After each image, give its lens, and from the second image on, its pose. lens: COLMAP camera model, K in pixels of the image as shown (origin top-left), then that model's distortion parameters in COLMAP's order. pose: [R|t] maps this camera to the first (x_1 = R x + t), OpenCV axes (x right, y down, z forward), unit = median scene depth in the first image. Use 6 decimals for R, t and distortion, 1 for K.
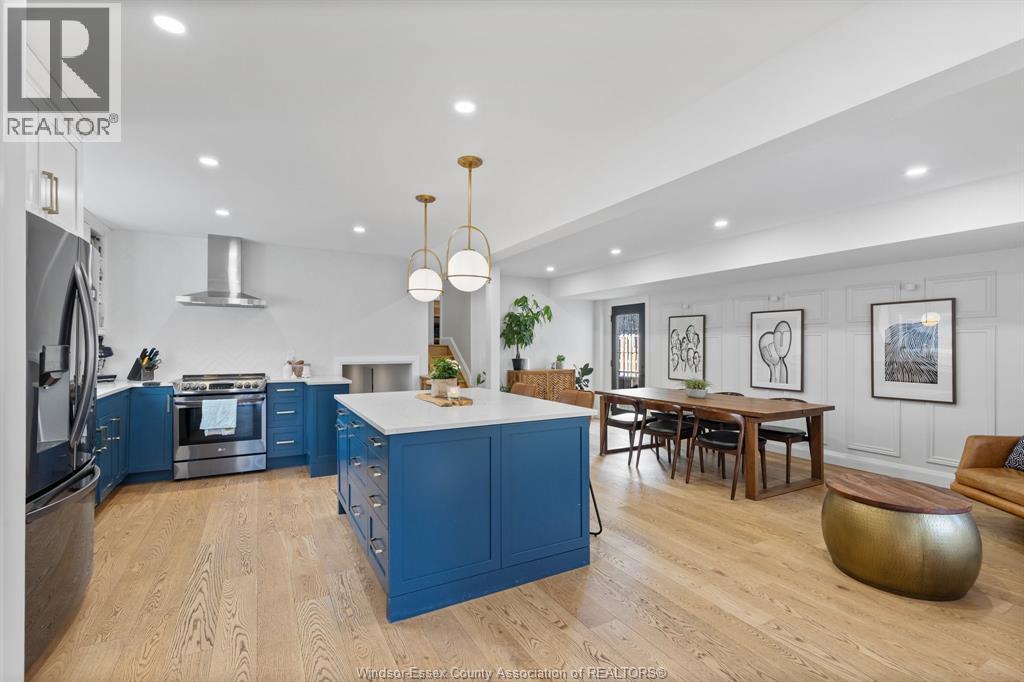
lens RADIAL K [[463.5, 0, 514.4], [0, 463.5, 344.3], [0, 0, 1]] dist [-0.002212, -0.000063]
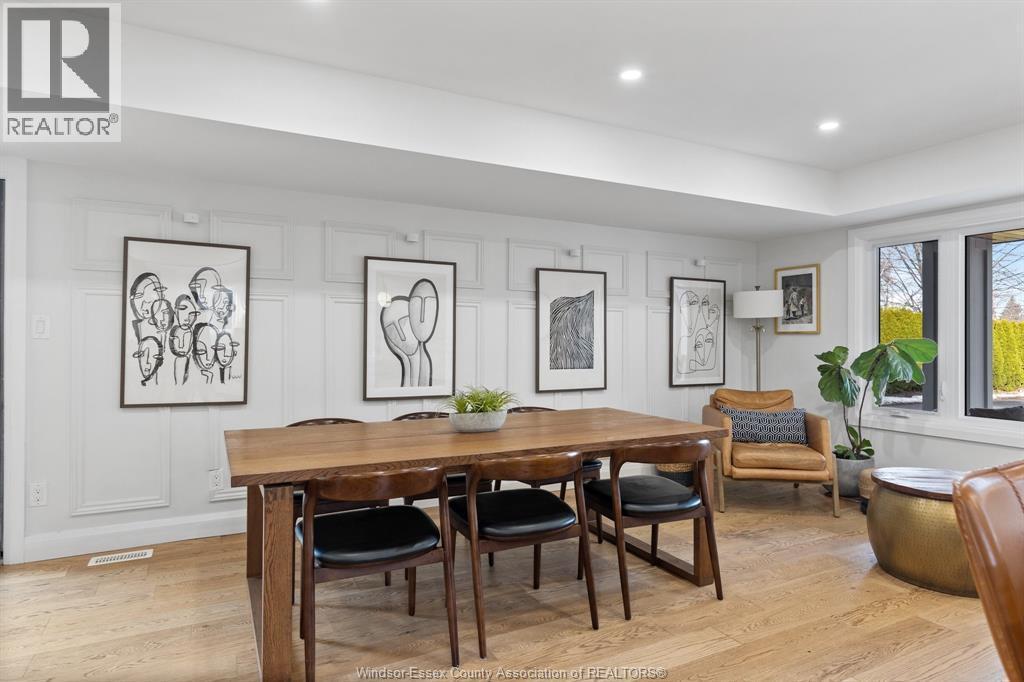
lens RADIAL K [[597.3, 0, 512.5], [0, 597.3, 335.0], [0, 0, 1]] dist [-0.005712, -0.001286]
pose [[0.022438, 0.007332, 0.999721, -0.163138], [-0.007662, 0.999945, -0.007161, 0.023989], [-0.999719, -0.007499, 0.022493, 0.861459]]
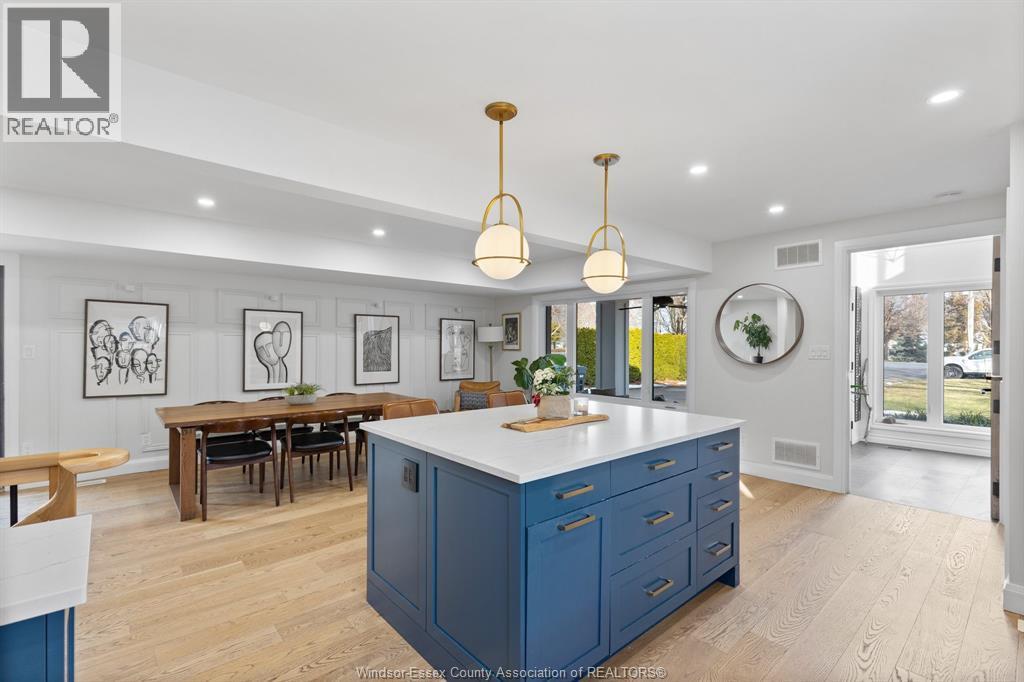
lens RADIAL K [[463.5, 0, 512.6], [0, 463.5, 345.1], [0, 0, 1]] dist [-0.002212, -0.000063]
pose [[-0.217302, -0.000073, 0.976105, -0.511638], [-0.008369, 0.999963, -0.001788, -0.000839], [-0.976069, -0.008557, -0.217294, 0.719283]]
